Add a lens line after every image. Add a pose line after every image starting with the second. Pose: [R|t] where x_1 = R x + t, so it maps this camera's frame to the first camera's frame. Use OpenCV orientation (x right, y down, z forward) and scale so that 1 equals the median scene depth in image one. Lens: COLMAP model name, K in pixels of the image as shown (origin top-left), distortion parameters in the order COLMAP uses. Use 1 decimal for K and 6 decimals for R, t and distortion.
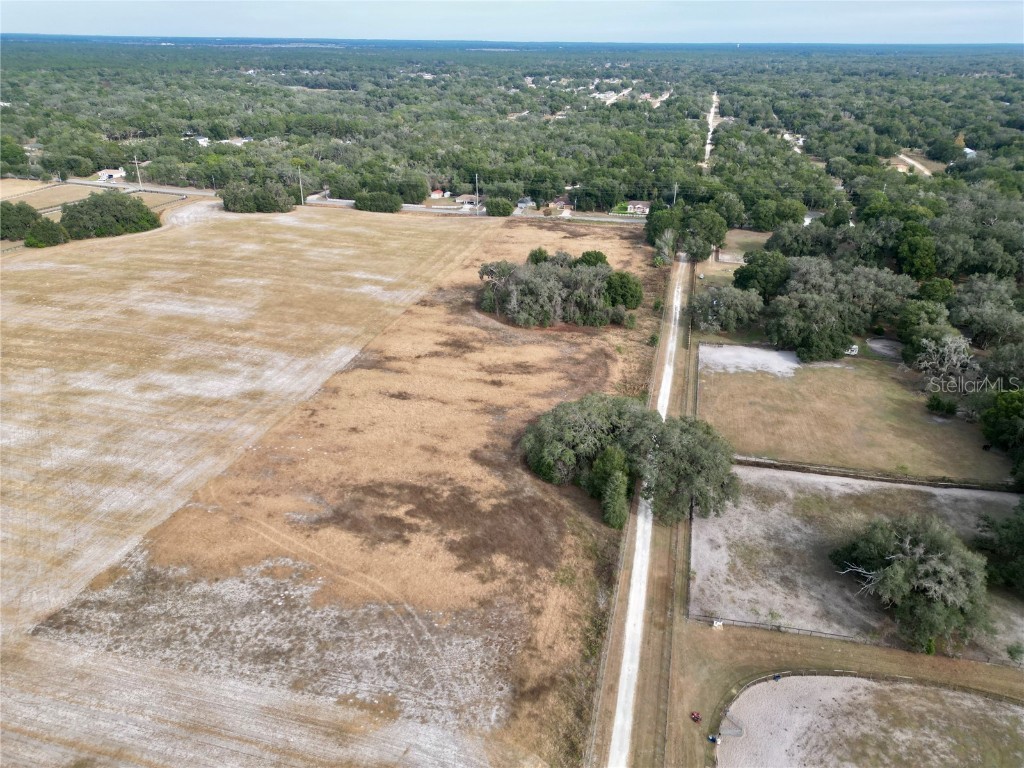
lens RADIAL K [[712.5, 0, 512.0], [0, 712.5, 384.0], [0, 0, 1]] dist [0.078466, -0.076883]
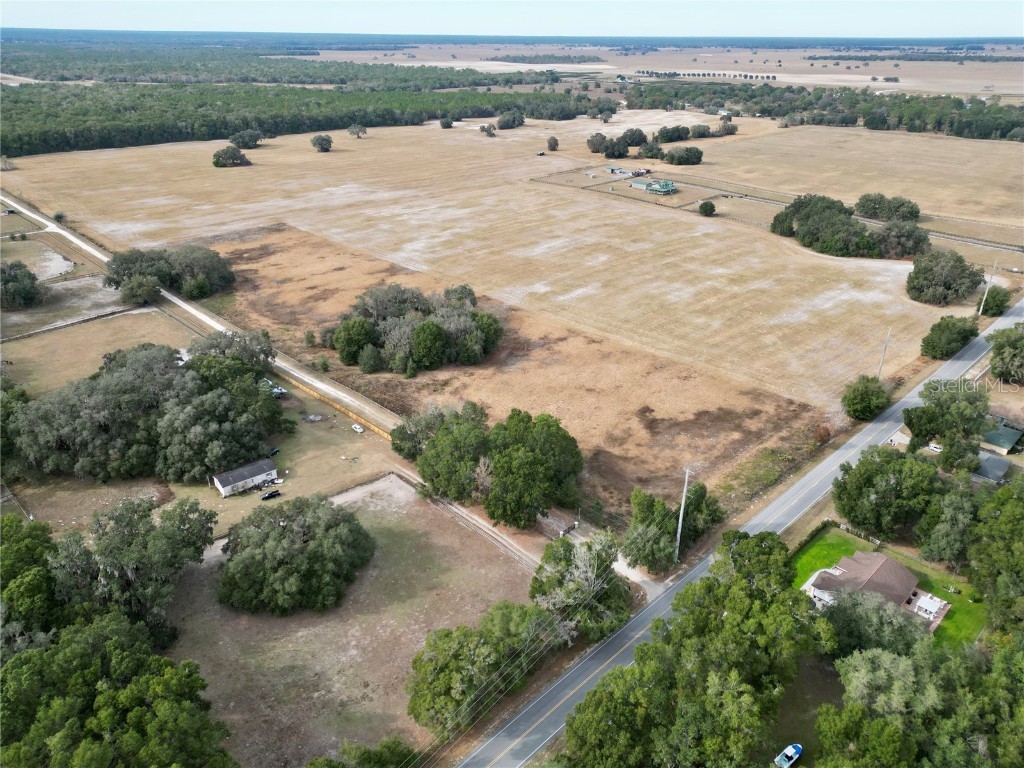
lens RADIAL K [[712.5, 0, 512.0], [0, 712.5, 384.0], [0, 0, 1]] dist [0.078466, -0.076883]
pose [[-0.517545, 0.361903, -0.775354, 0.993241], [-0.383128, 0.712225, 0.588173, -0.897957], [0.765088, 0.601466, -0.229954, 1.790107]]
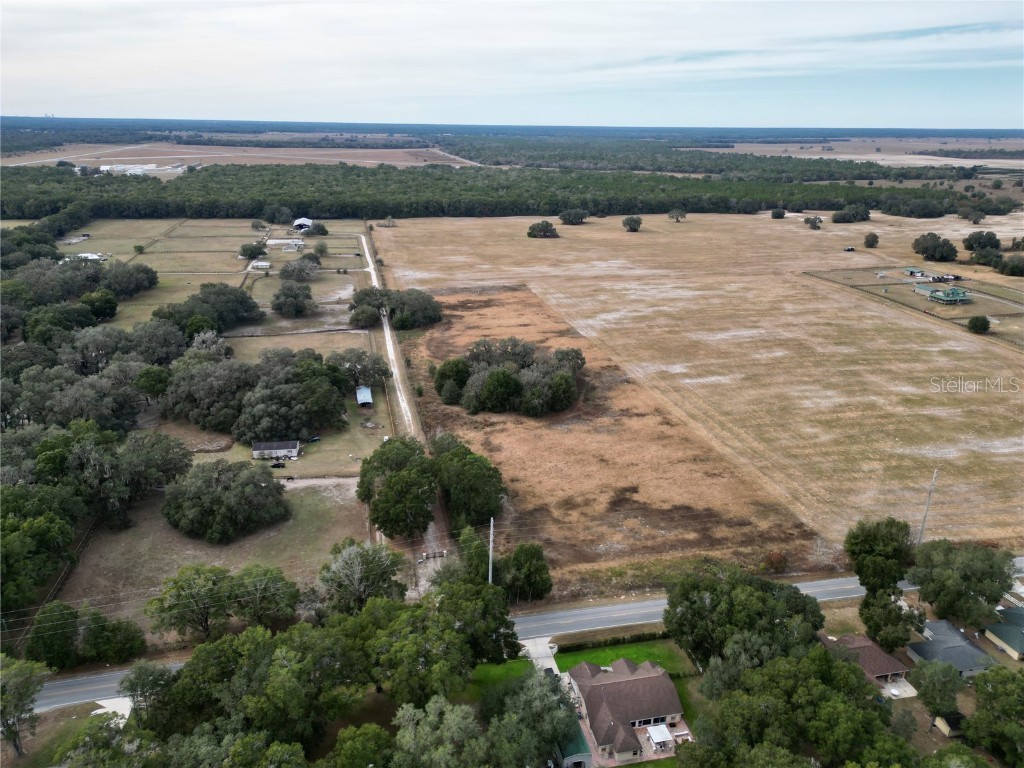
lens RADIAL K [[712.5, 0, 512.0], [0, 712.5, 384.0], [0, 0, 1]] dist [0.078466, -0.076883]
pose [[-0.890155, 0.136241, -0.434813, 0.686866], [-0.216309, 0.713526, 0.666402, -1.080266], [0.401041, 0.687255, -0.605679, 2.157146]]
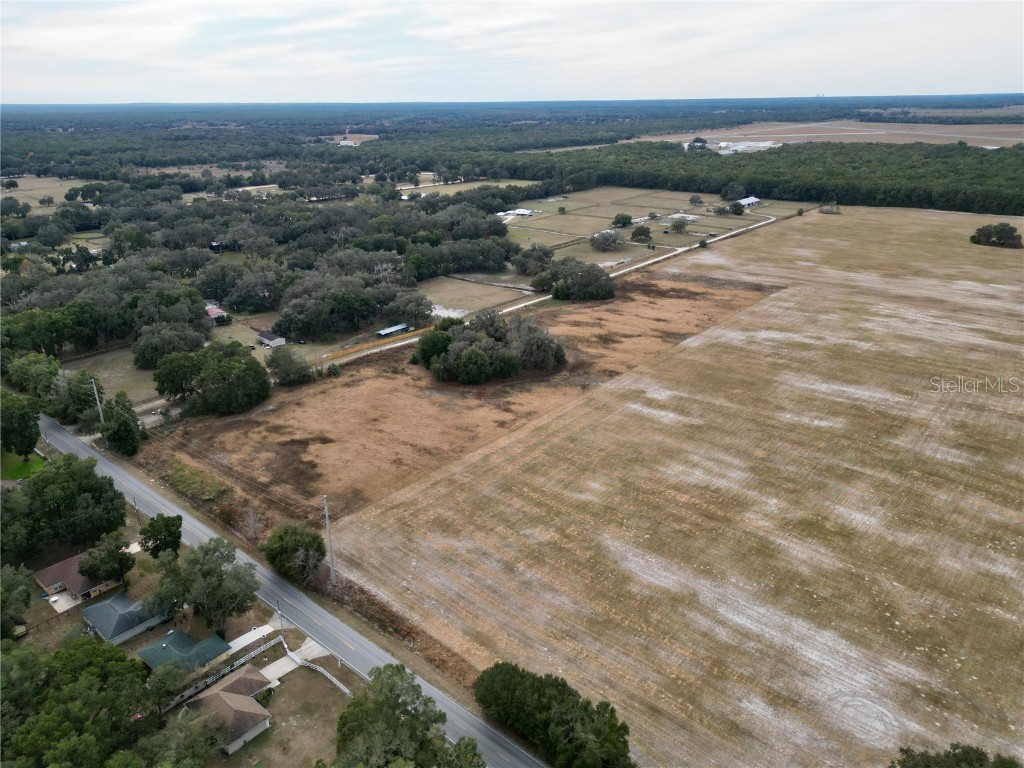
lens RADIAL K [[712.5, 0, 512.0], [0, 712.5, 384.0], [0, 0, 1]] dist [0.078466, -0.076883]
pose [[-0.899987, -0.160841, 0.405159, -0.540878], [0.190543, 0.690796, 0.697491, -1.108887], [-0.392068, 0.704933, -0.591060, 2.191096]]
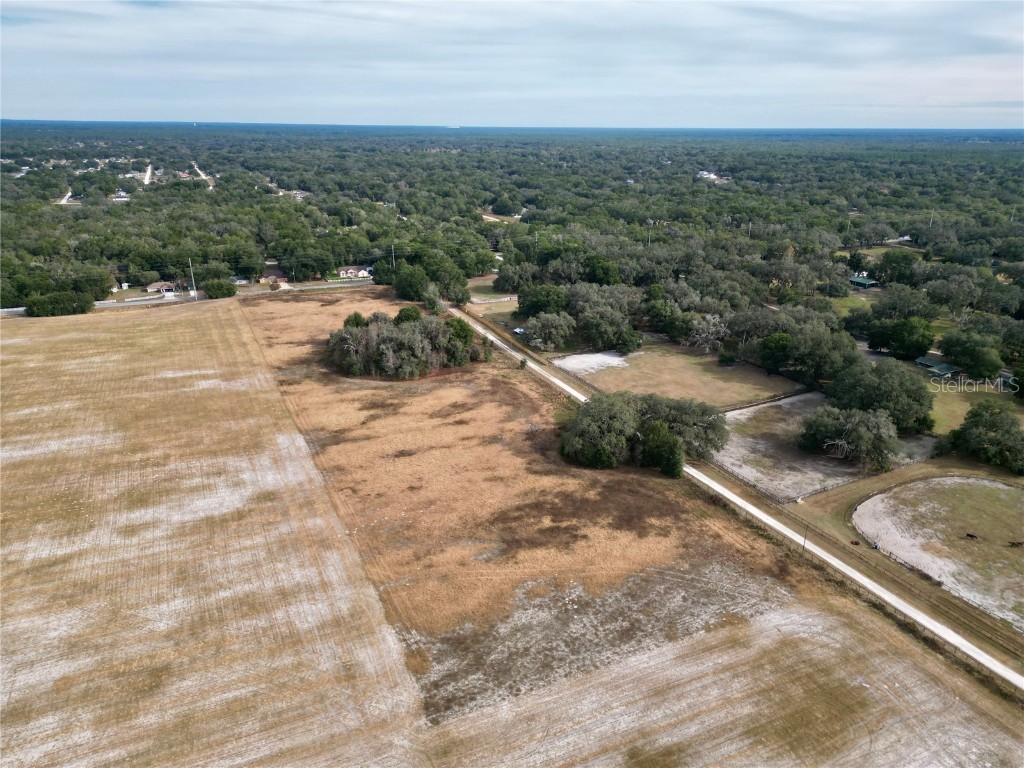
lens RADIAL K [[712.5, 0, 512.0], [0, 712.5, 384.0], [0, 0, 1]] dist [0.078466, -0.076883]
pose [[0.775973, -0.217650, 0.592025, -0.605509], [0.271544, 0.962424, -0.002093, -0.035023], [-0.569323, 0.162385, 0.805917, 0.055524]]
